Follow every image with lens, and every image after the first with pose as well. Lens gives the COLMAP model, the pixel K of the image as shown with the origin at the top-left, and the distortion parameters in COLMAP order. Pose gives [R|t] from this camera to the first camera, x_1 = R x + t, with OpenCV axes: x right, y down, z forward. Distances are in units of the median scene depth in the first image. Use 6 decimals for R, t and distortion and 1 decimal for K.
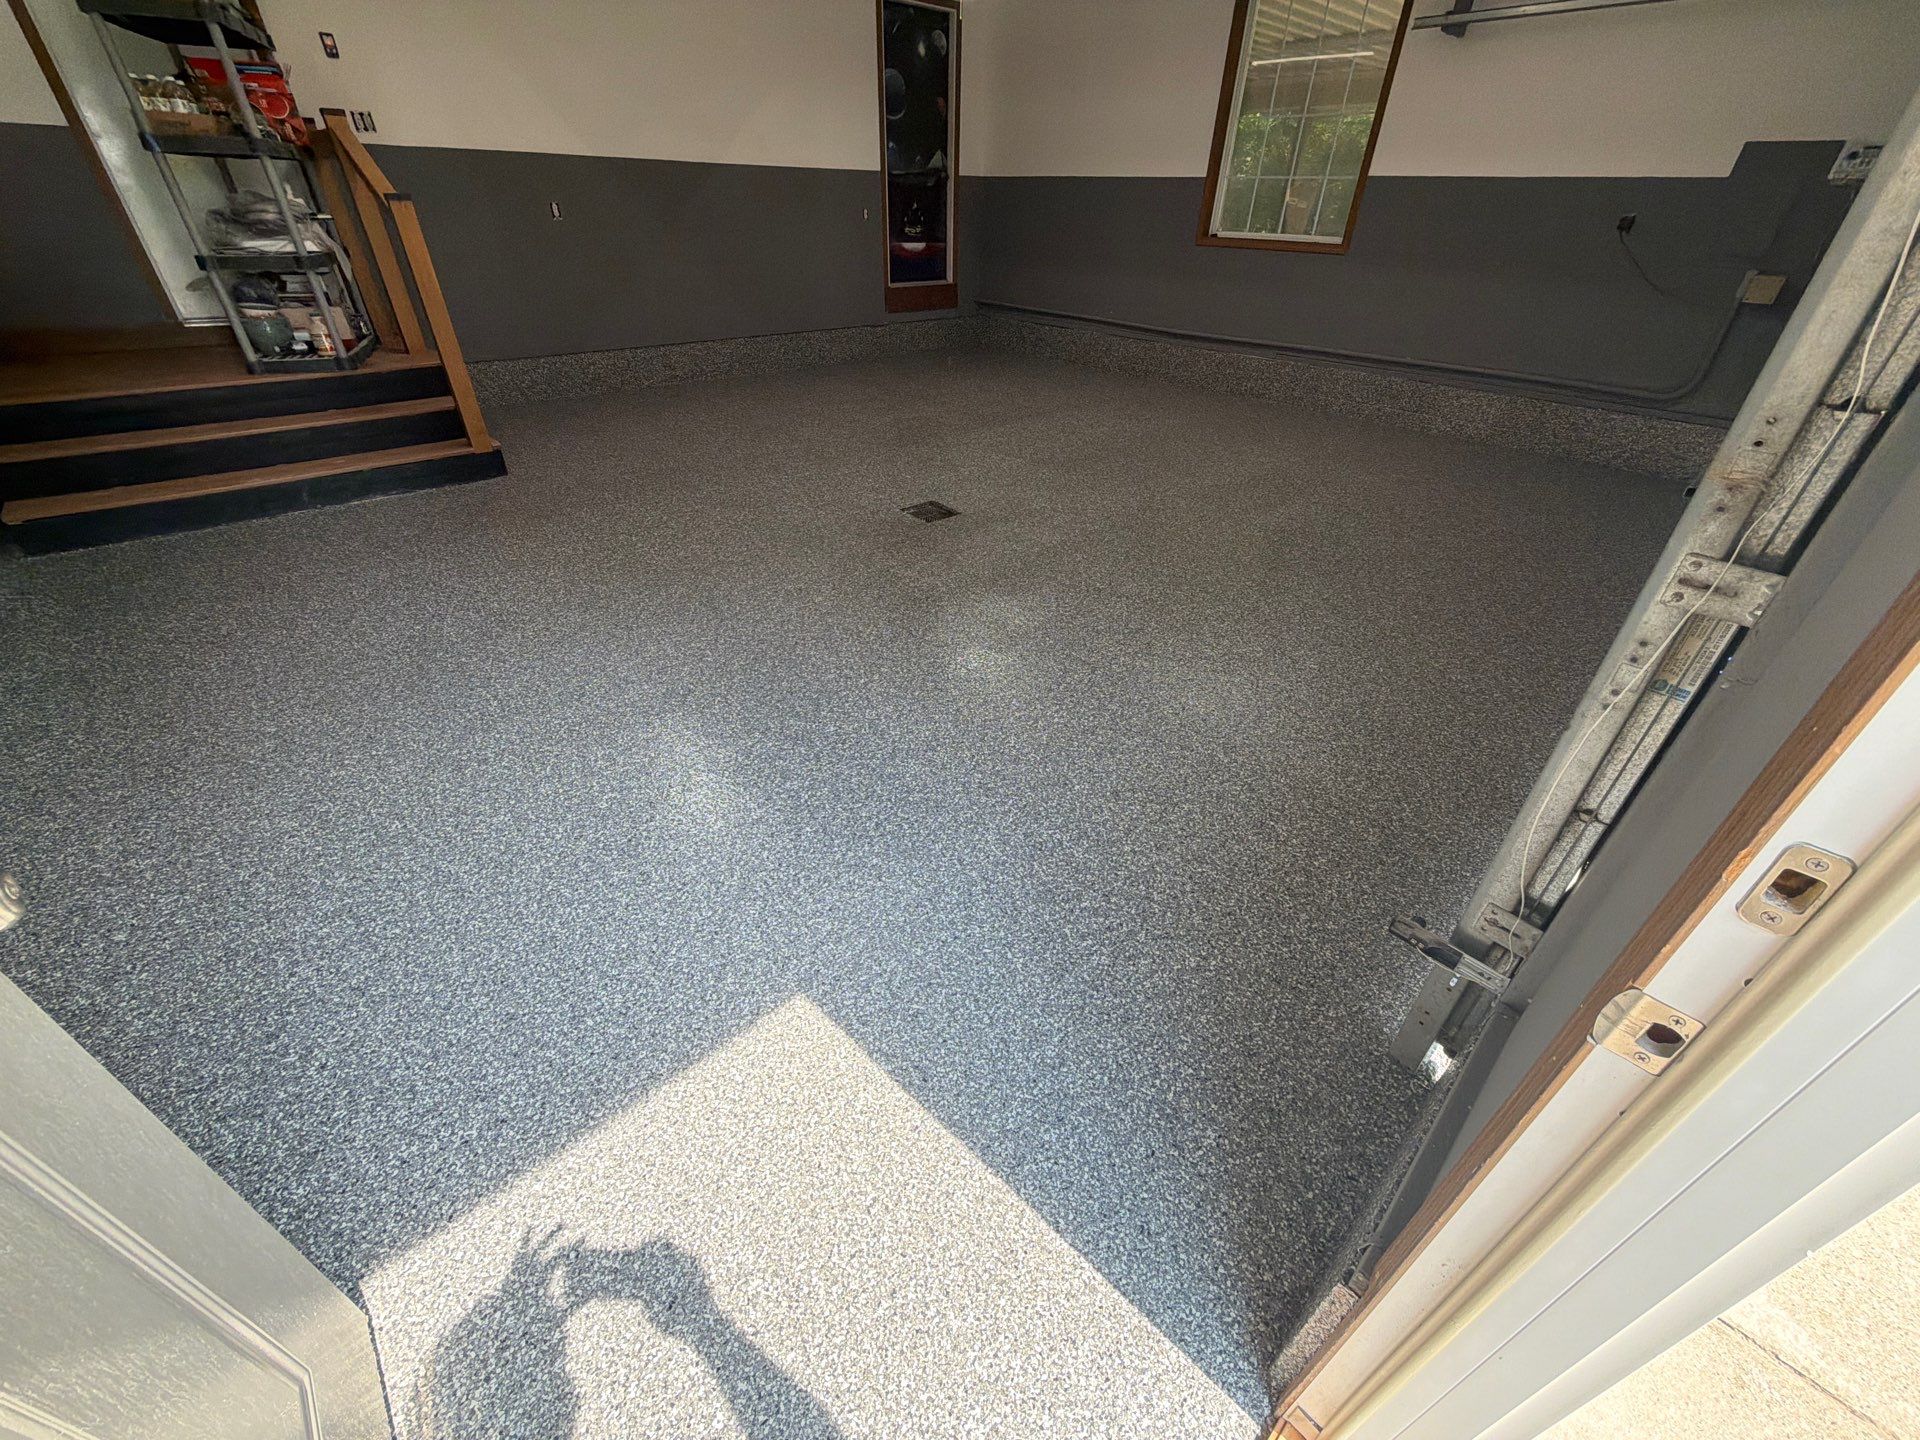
lens RADIAL K [[760.8, 0, 960.0], [0, 760.8, 720.0], [0, 0, 1]] dist [-0.000882, 0.000227]
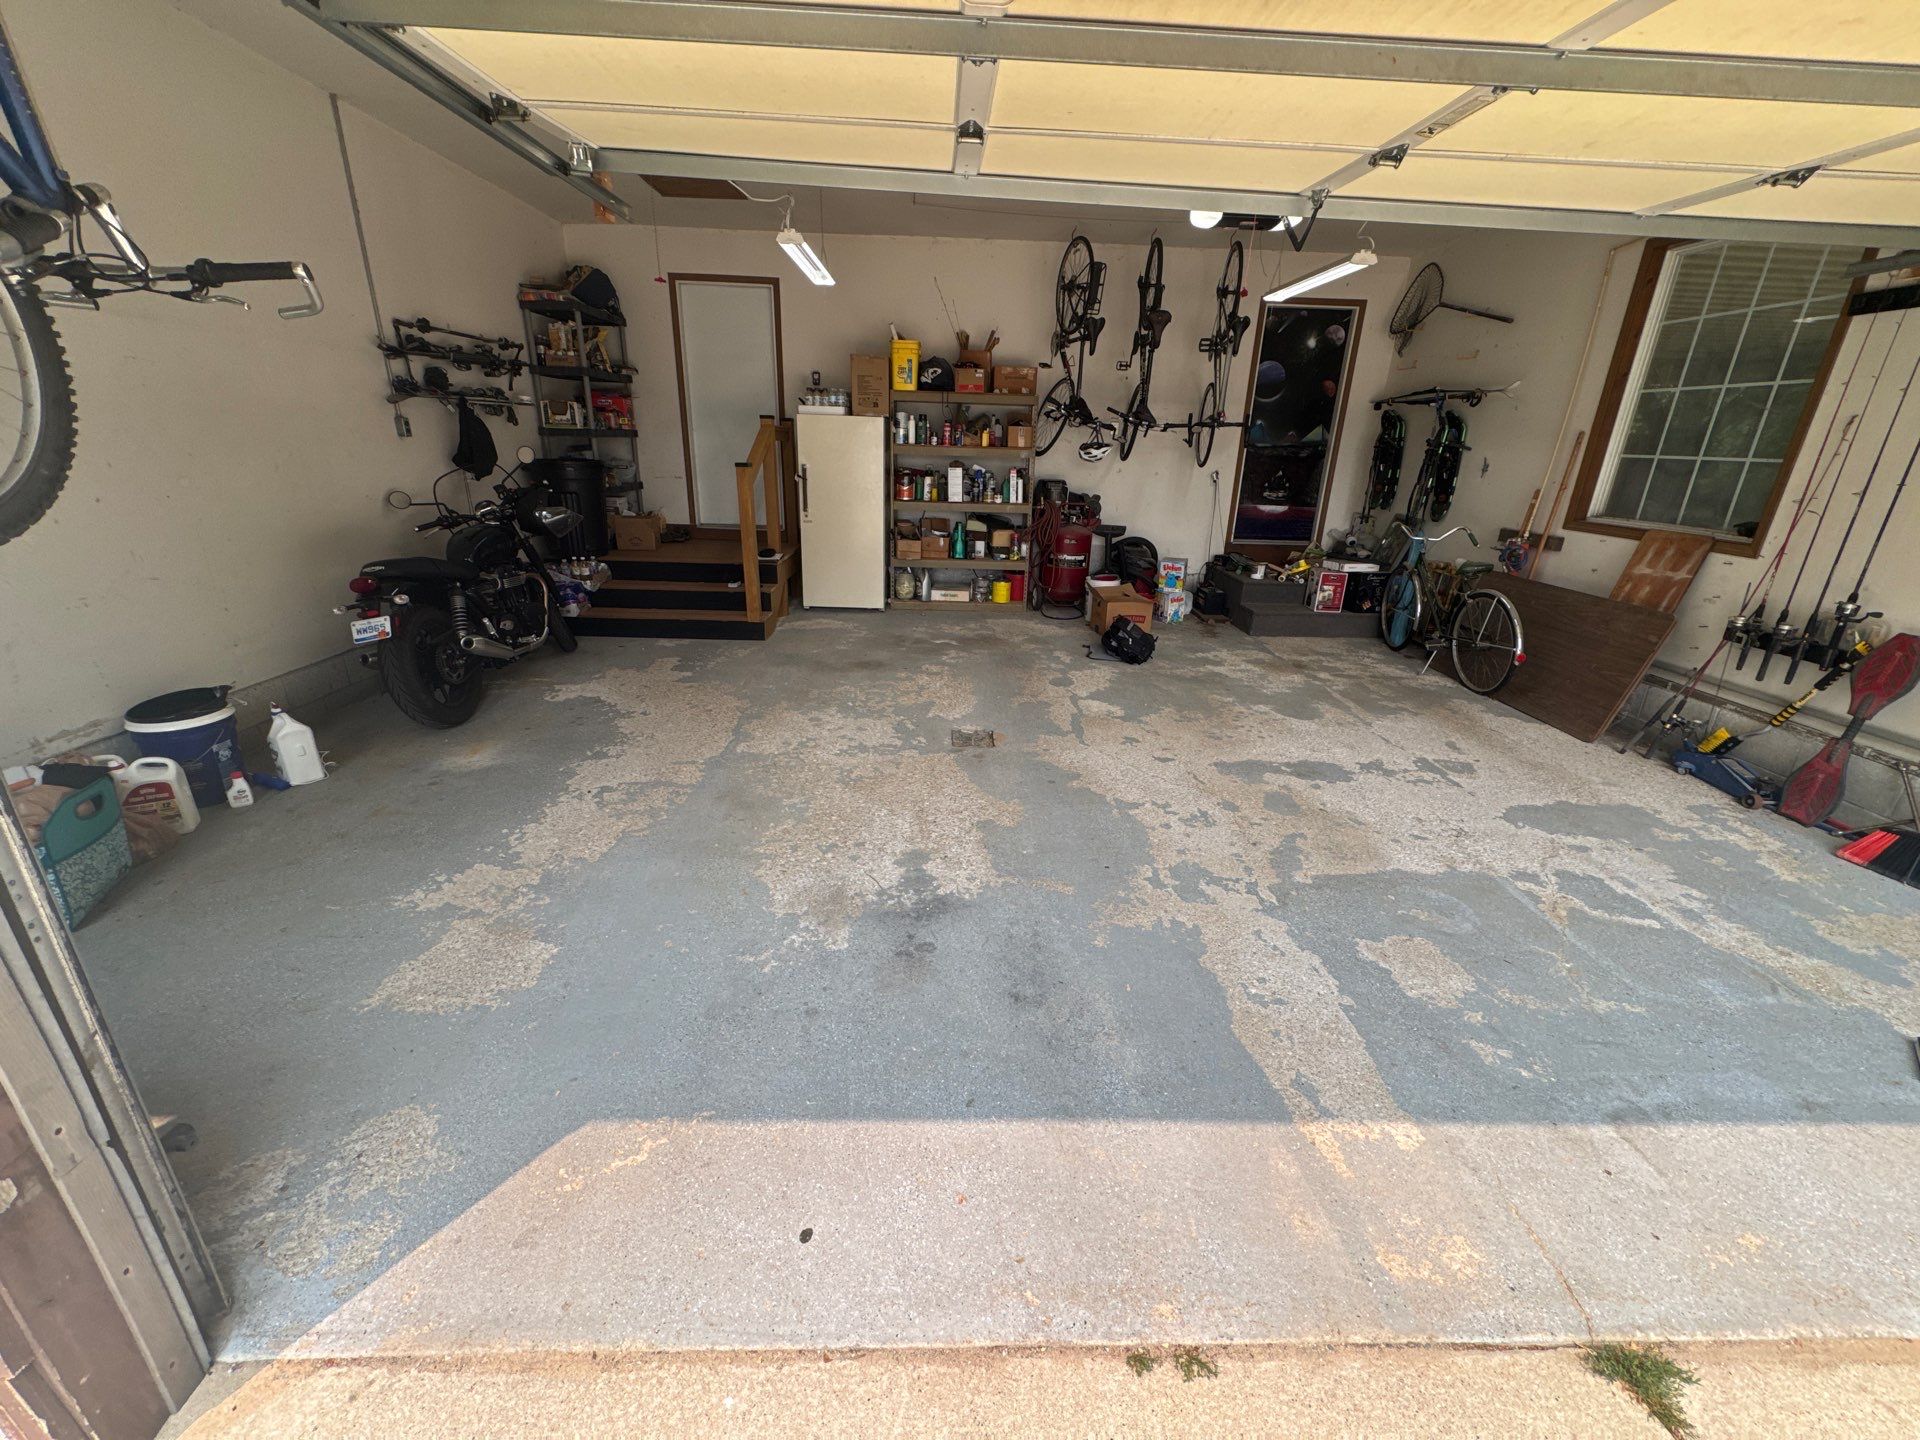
lens RADIAL K [[760.8, 0, 960.0], [0, 760.8, 720.0], [0, 0, 1]] dist [-0.000882, 0.000227]
pose [[0.746725, 0.231853, -0.623415, 0.396040], [-0.386302, 0.914171, -0.122724, -0.105815], [0.541454, 0.332468, 0.772199, 0.117486]]
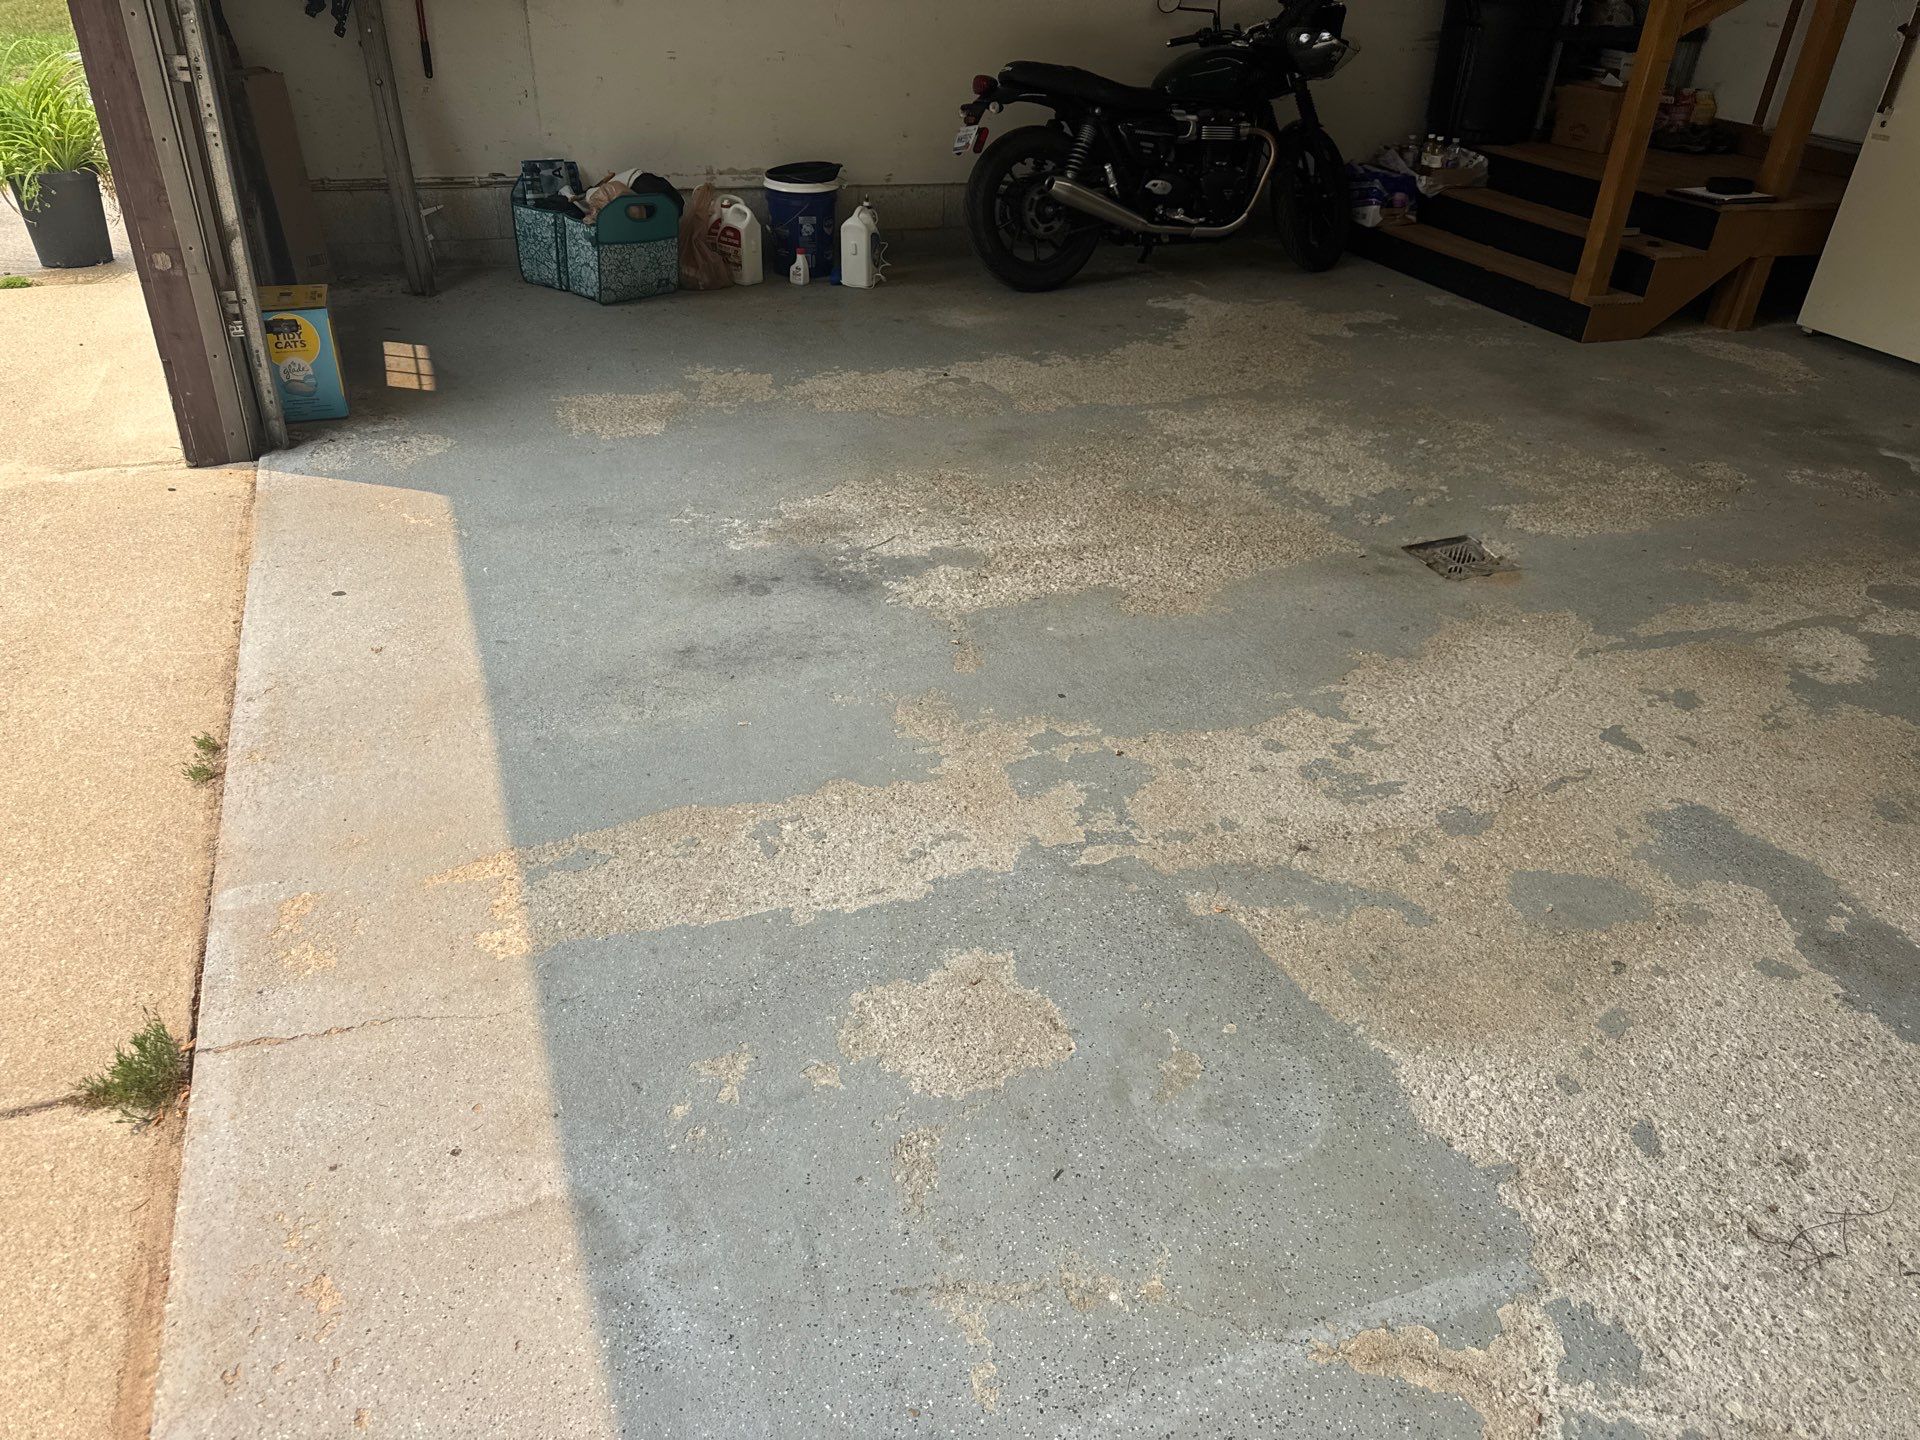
lens RADIAL K [[1383.6, 0, 960.0], [0, 1383.6, 720.0], [0, 0, 1]] dist [0.107195, -0.186853]
pose [[-0.379608, 0.435757, -0.816096, 0.603131], [-0.565879, 0.588500, 0.577451, -0.369682], [0.731901, 0.681017, 0.023186, 0.530541]]
